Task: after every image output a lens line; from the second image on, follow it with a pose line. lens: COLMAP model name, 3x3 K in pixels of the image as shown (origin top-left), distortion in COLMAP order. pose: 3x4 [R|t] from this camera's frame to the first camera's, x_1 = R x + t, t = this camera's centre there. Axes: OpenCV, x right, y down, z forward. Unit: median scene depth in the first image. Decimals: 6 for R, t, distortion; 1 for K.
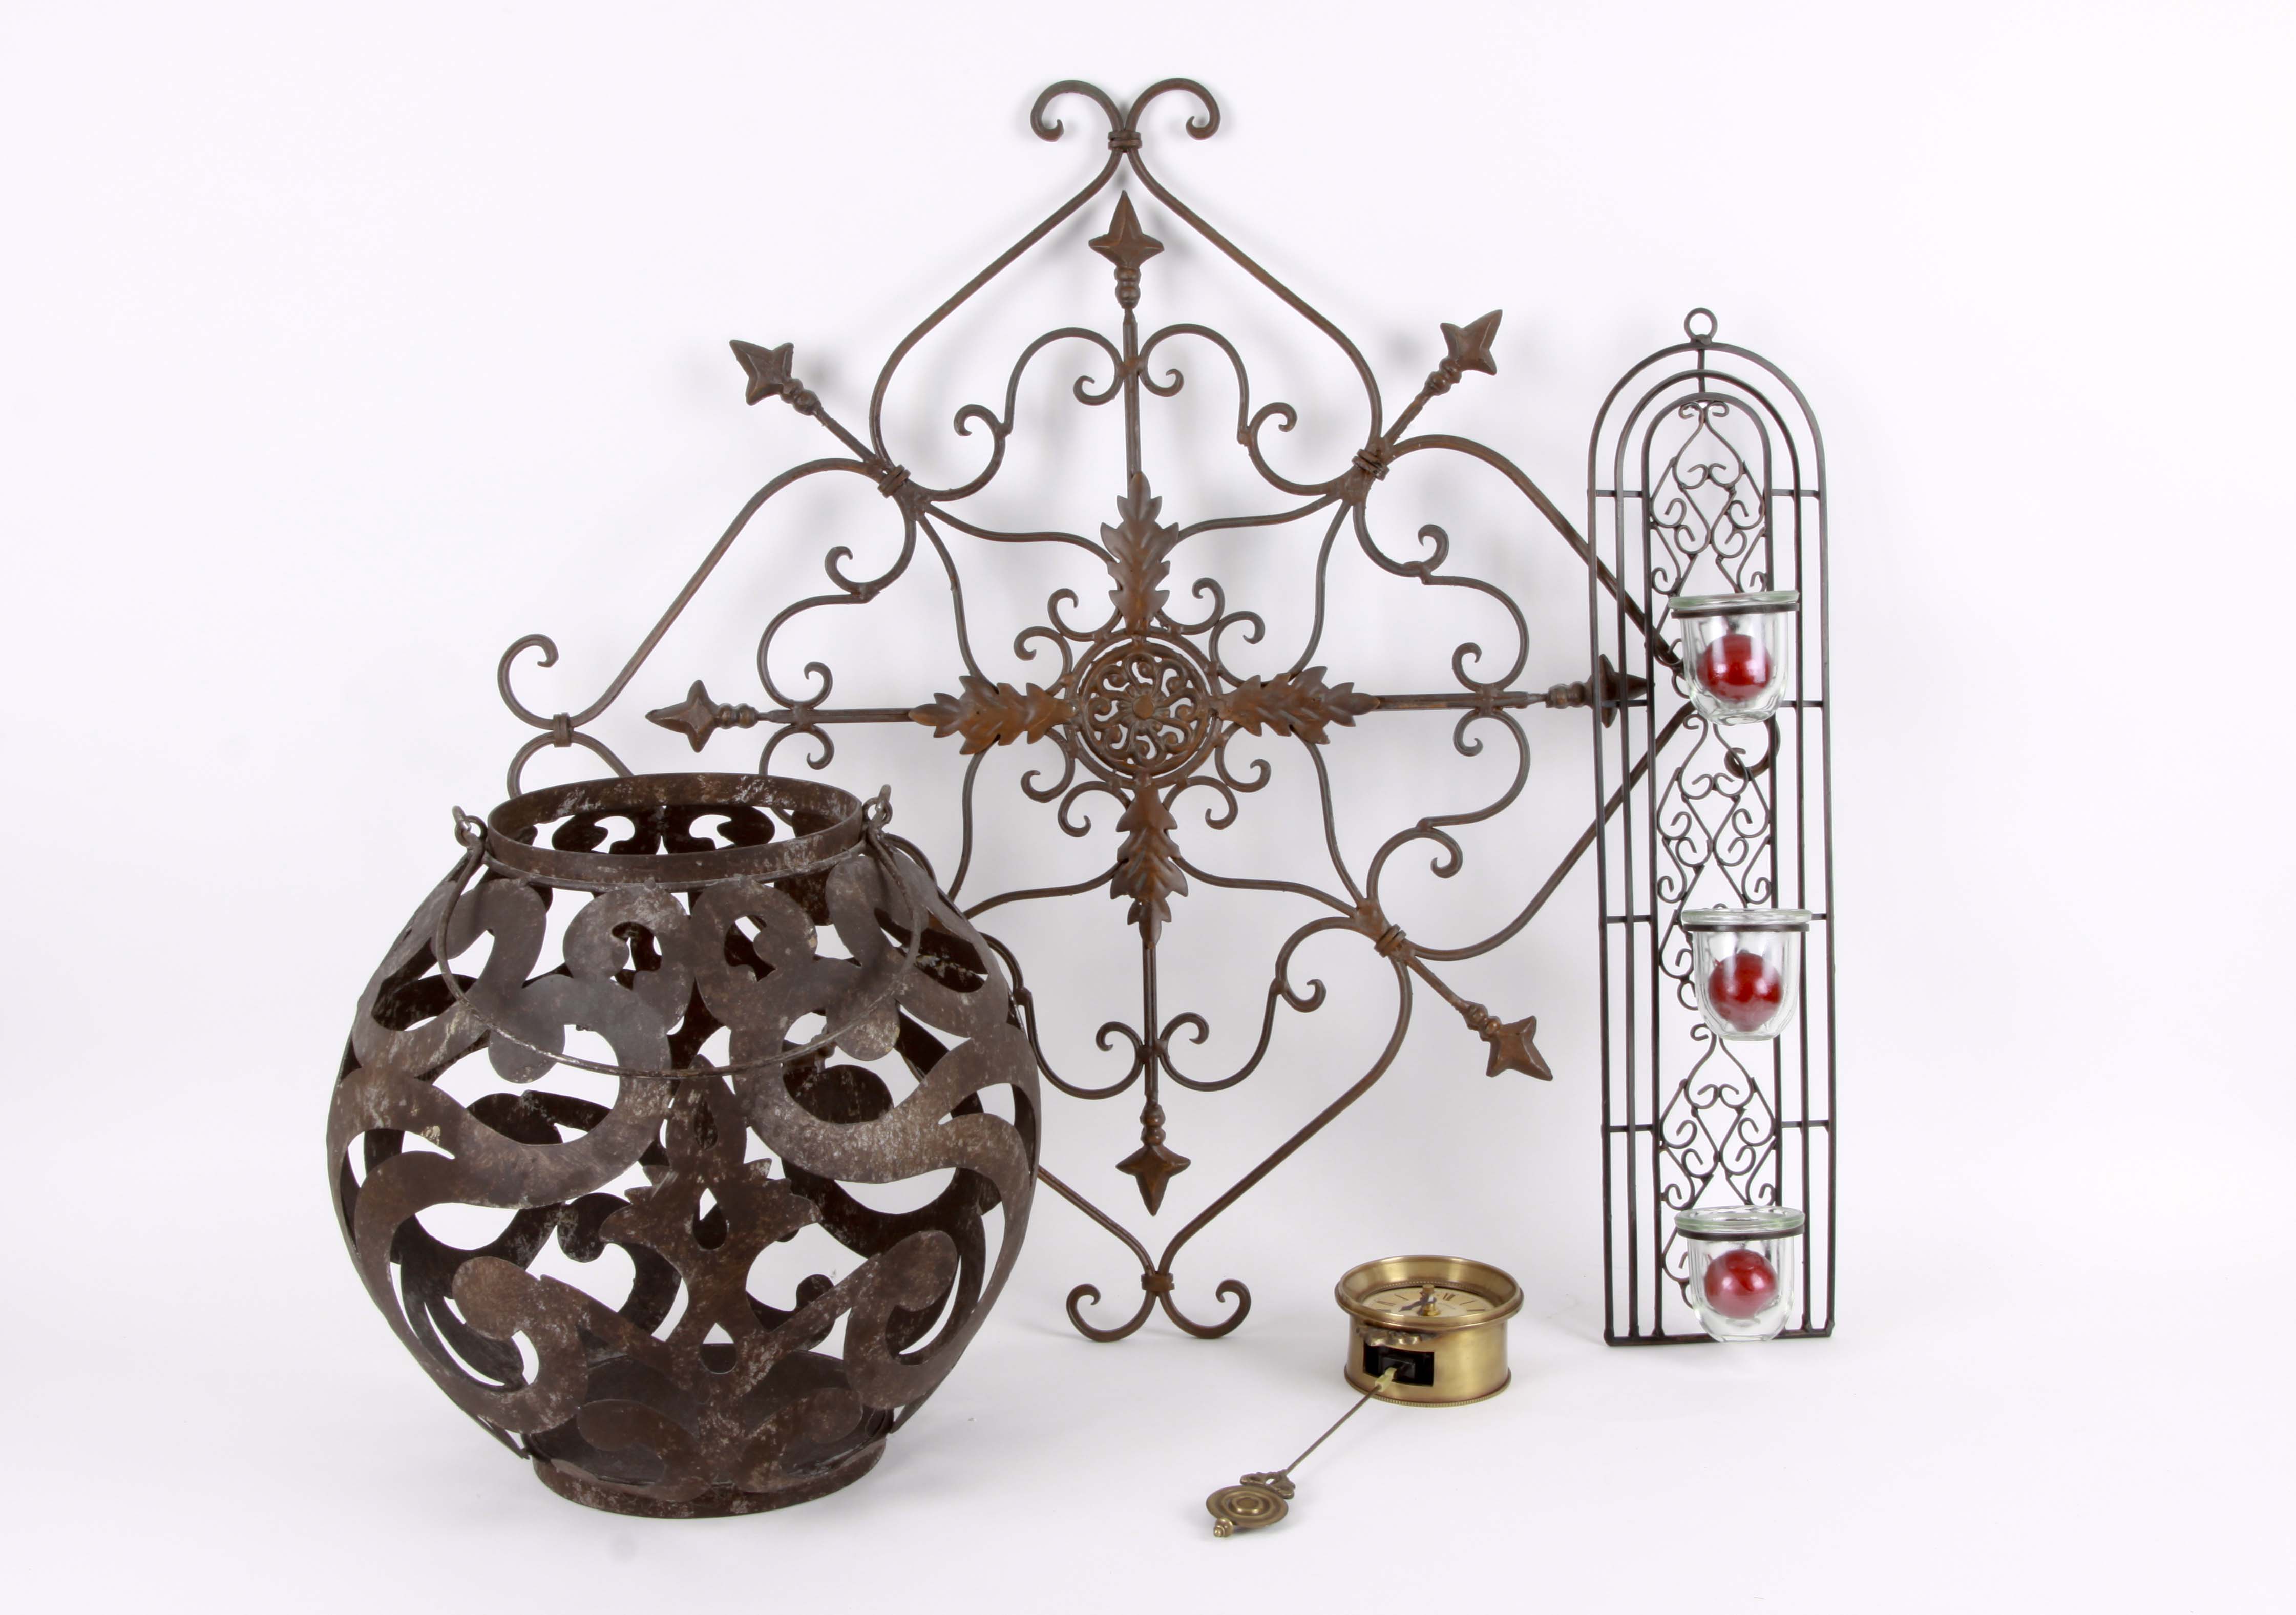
lens RADIAL K [[3596.3, 0, 1169.4], [0, 3596.3, 798.9], [0, 0, 1]] dist [-0.107112, 0.000000]
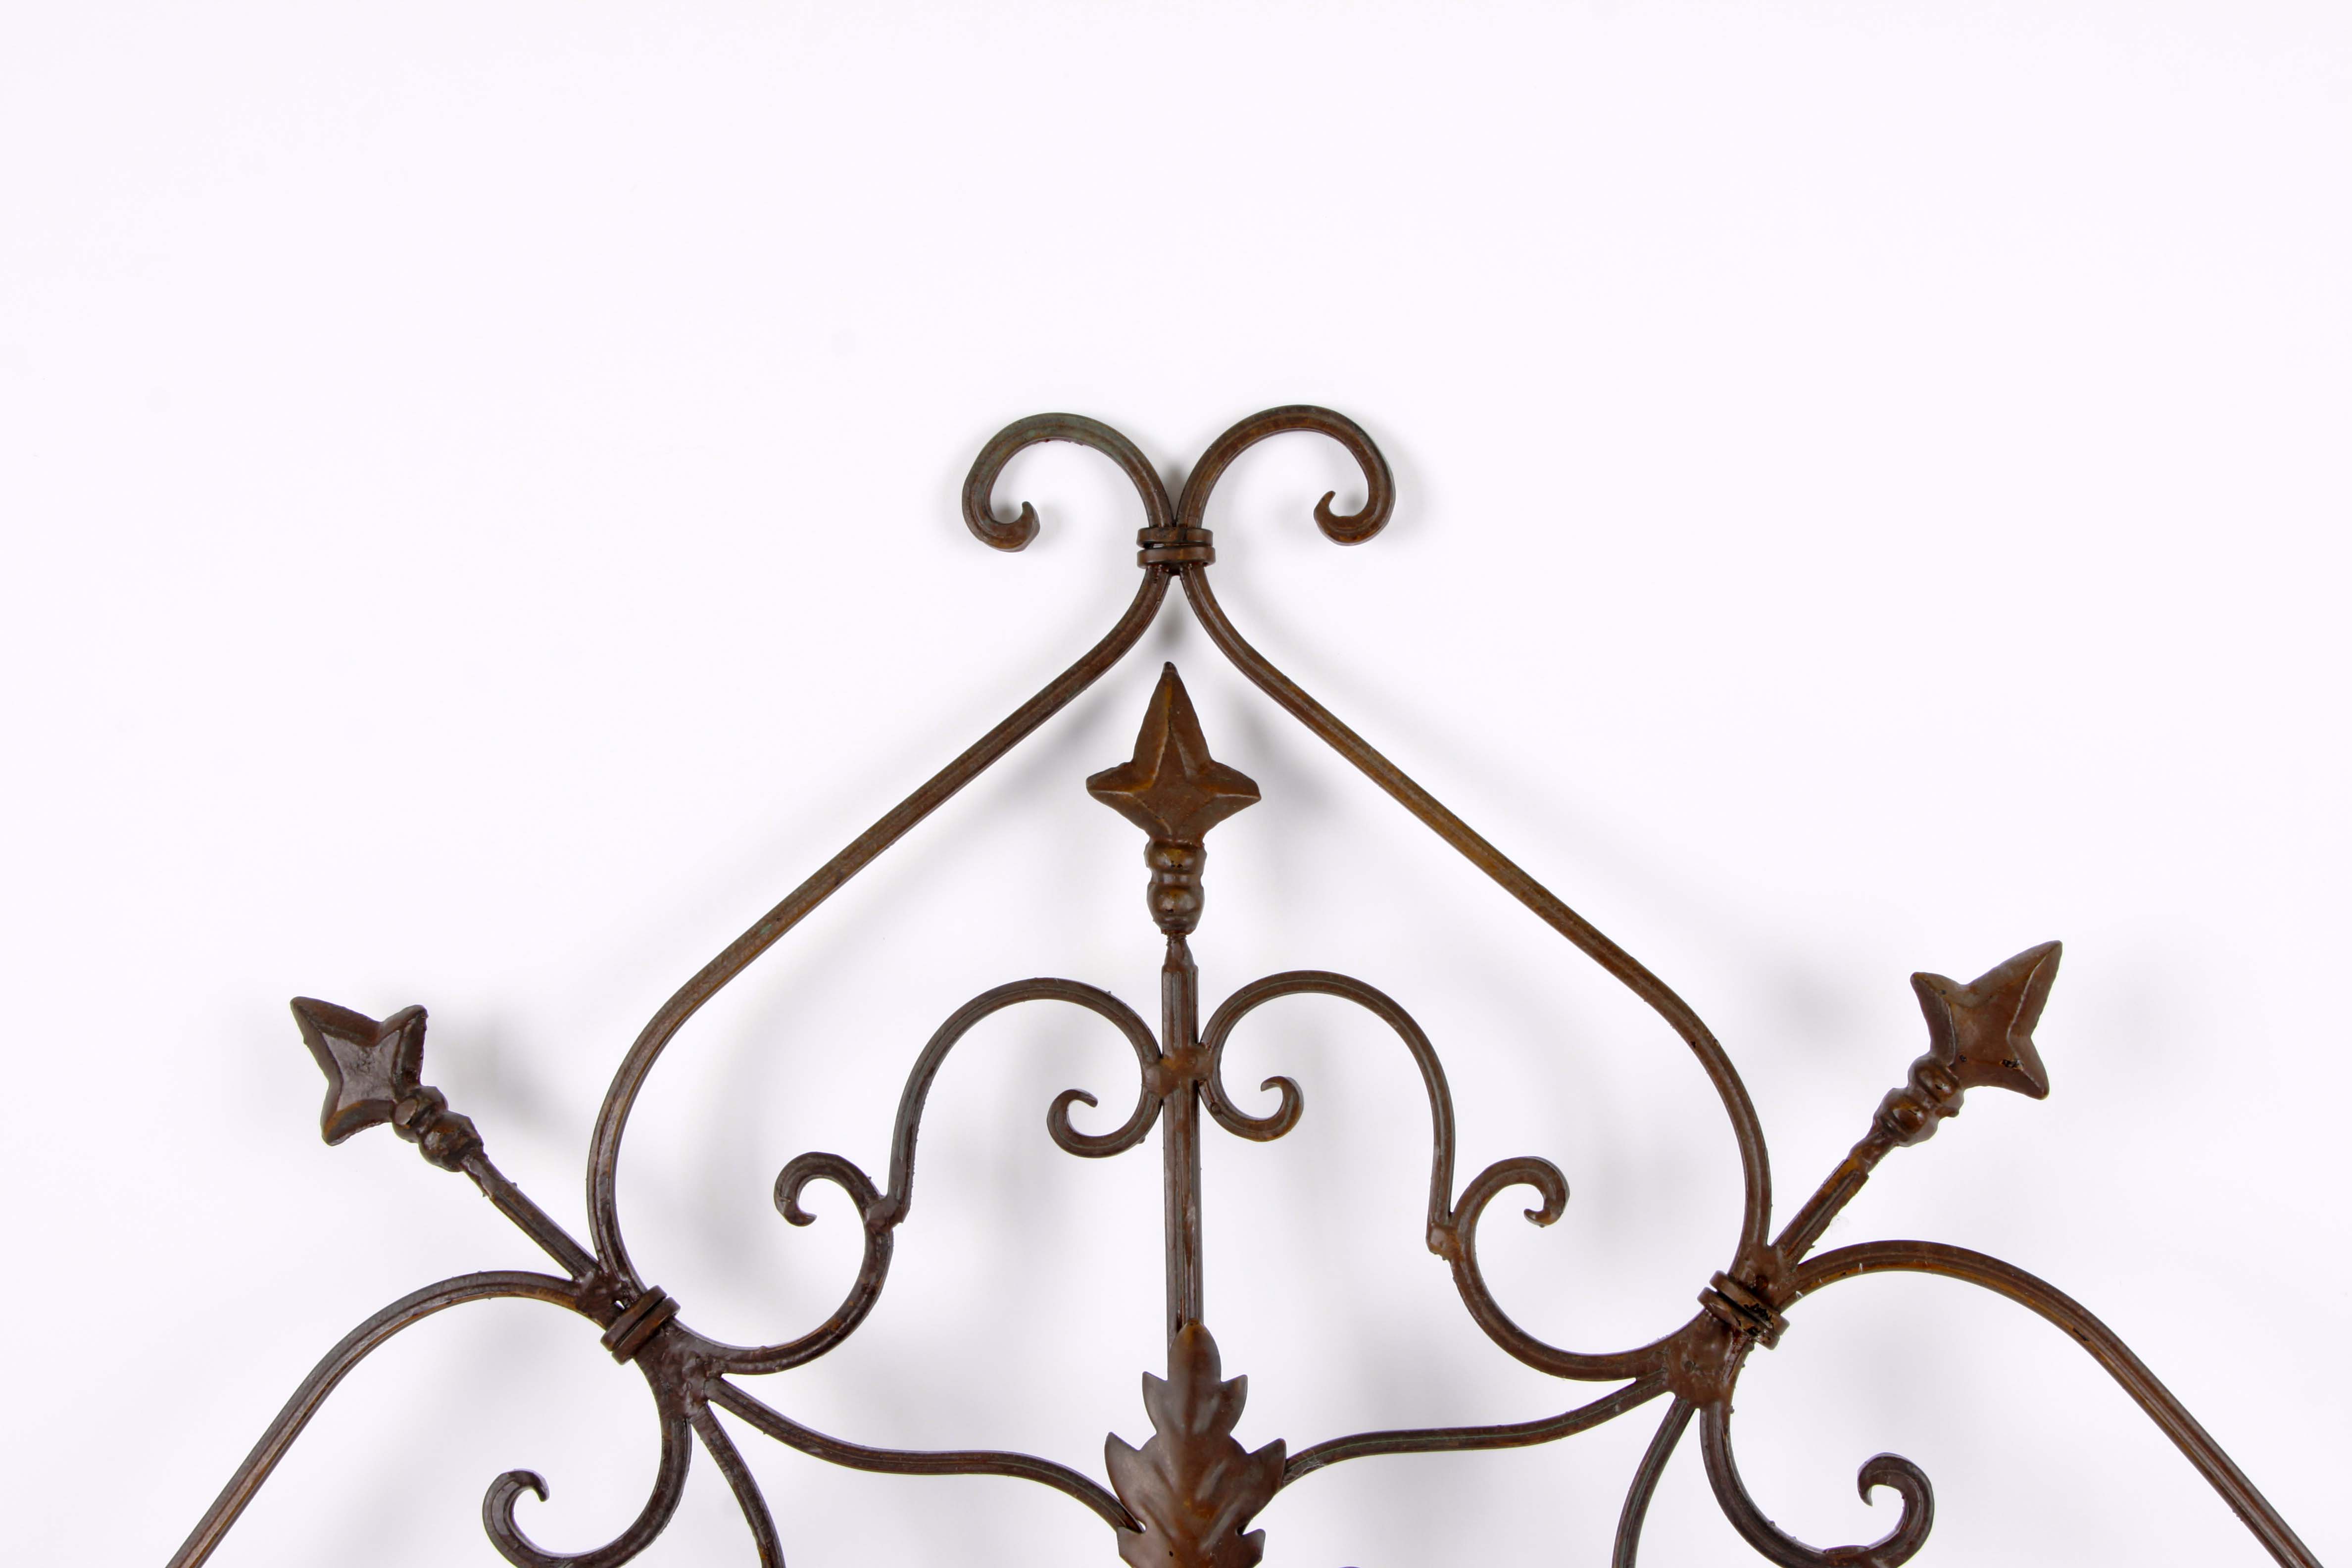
lens RADIAL K [[3770.7, 0, 1174.5], [0, 3770.7, 783.6], [0, 0, 1]] dist [-0.022151, 0.000000]
pose [[0.990739, 0.000587, -0.135779, 0.049930], [-0.015460, 0.993975, -0.108508, -0.105335], [0.134897, 0.109602, 0.984779, 0.550559]]
